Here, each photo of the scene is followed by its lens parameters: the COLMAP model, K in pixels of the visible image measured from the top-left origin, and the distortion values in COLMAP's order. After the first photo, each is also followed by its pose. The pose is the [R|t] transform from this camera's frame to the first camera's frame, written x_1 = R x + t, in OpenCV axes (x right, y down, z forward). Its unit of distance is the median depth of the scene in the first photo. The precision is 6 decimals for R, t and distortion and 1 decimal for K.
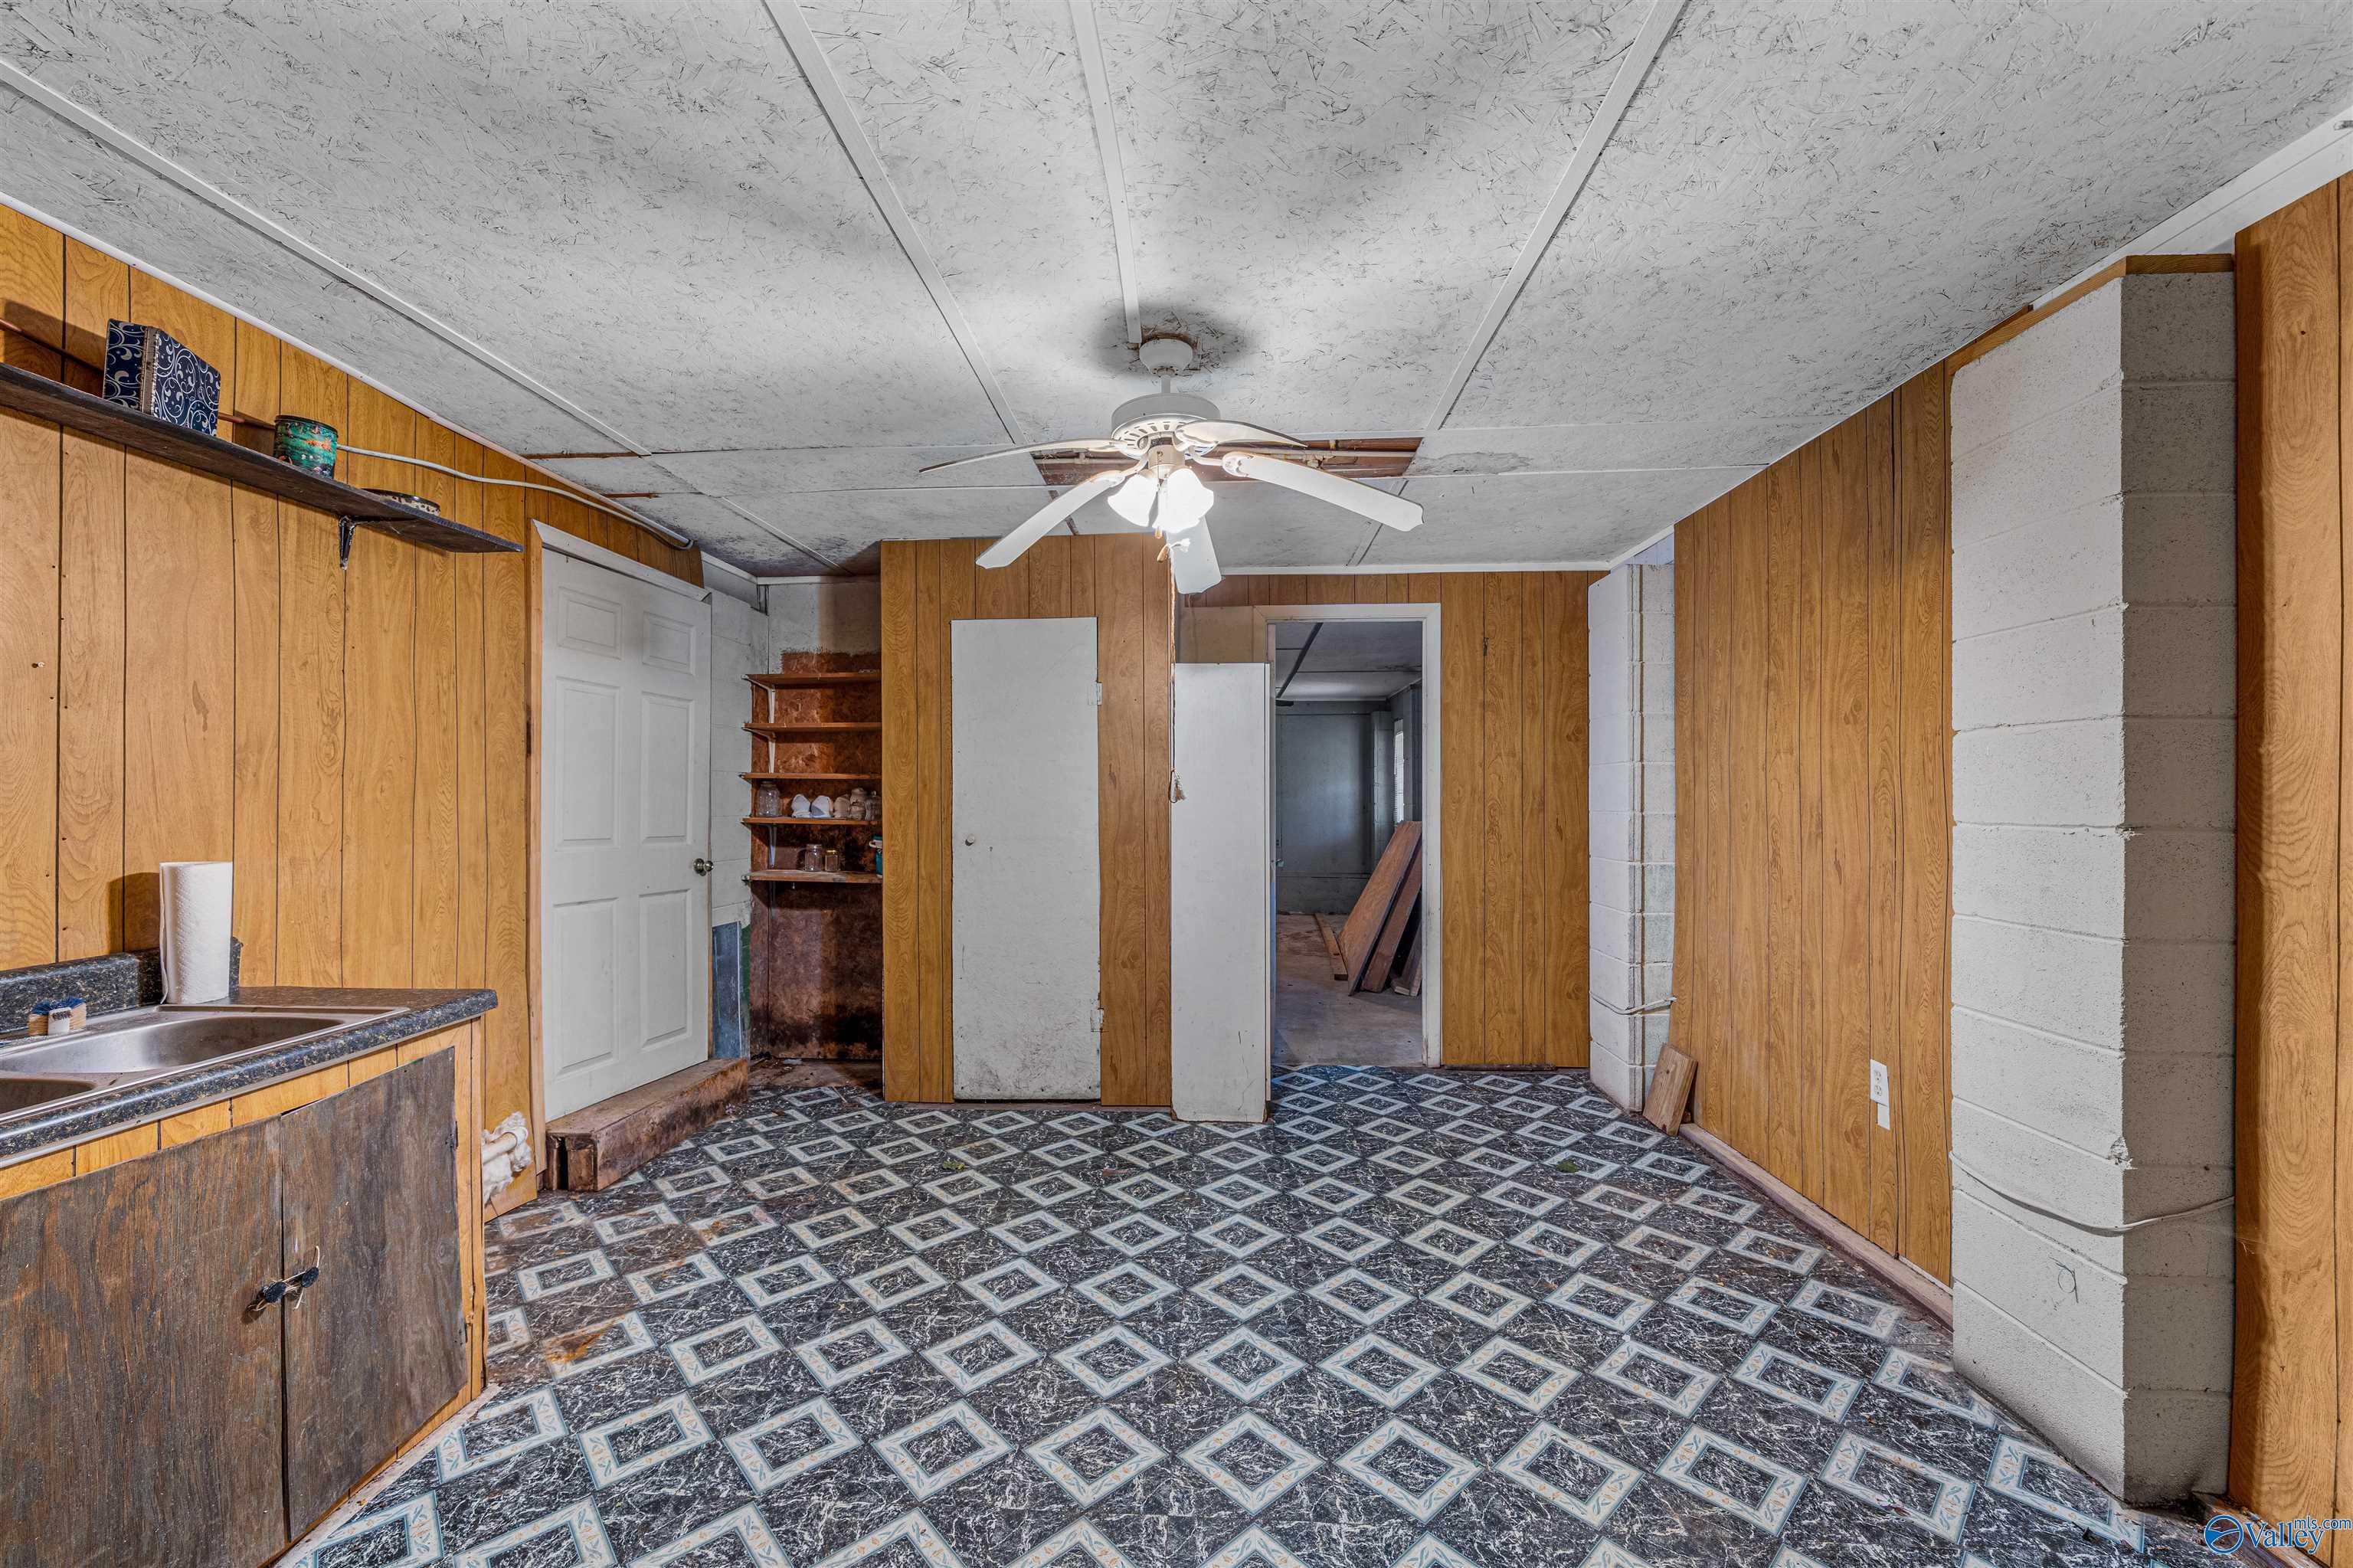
lens RADIAL K [[936.1, 0, 1170.7], [0, 936.1, 799.4], [0, 0, 1]] dist [-0.001589, -0.000204]
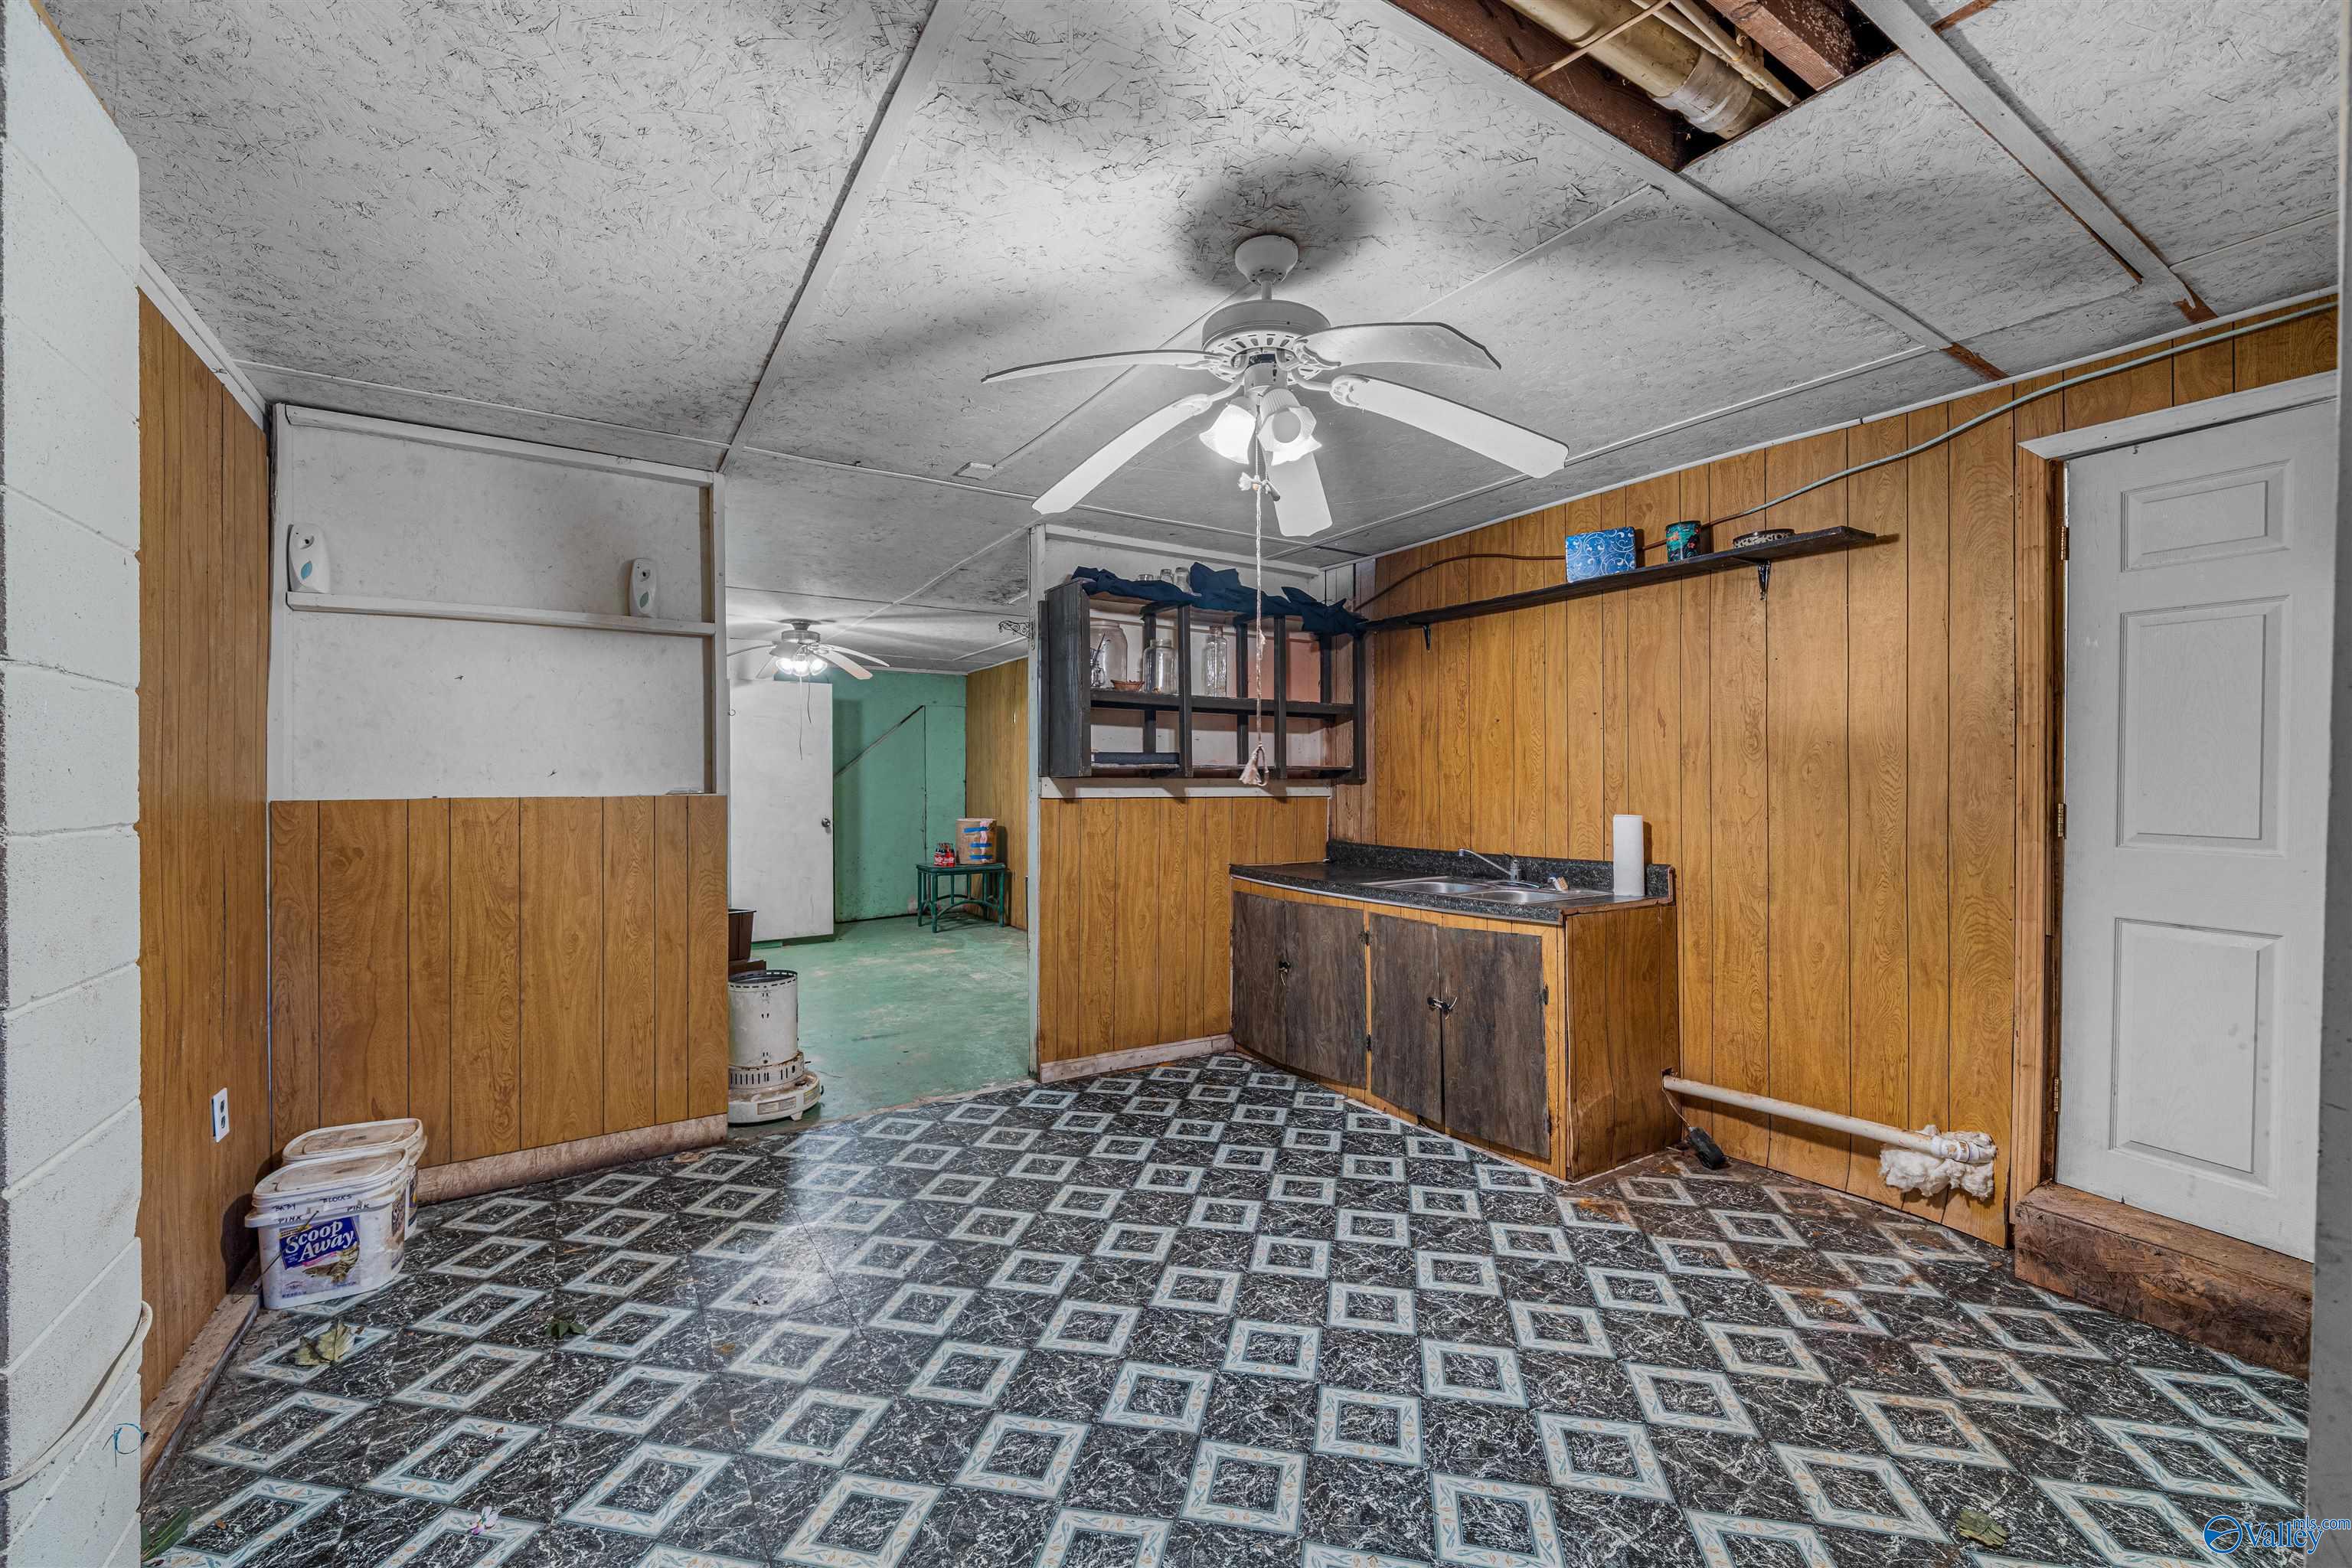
lens RADIAL K [[935.7, 0, 1167.9], [0, 935.7, 780.0], [0, 0, 1]] dist [-0.001589, -0.000204]
pose [[-0.816422, 0.004429, -0.577439, 0.552658], [0.005041, 0.999987, 0.000544, -0.003405], [0.577434, -0.002467, -0.816434, 1.616975]]
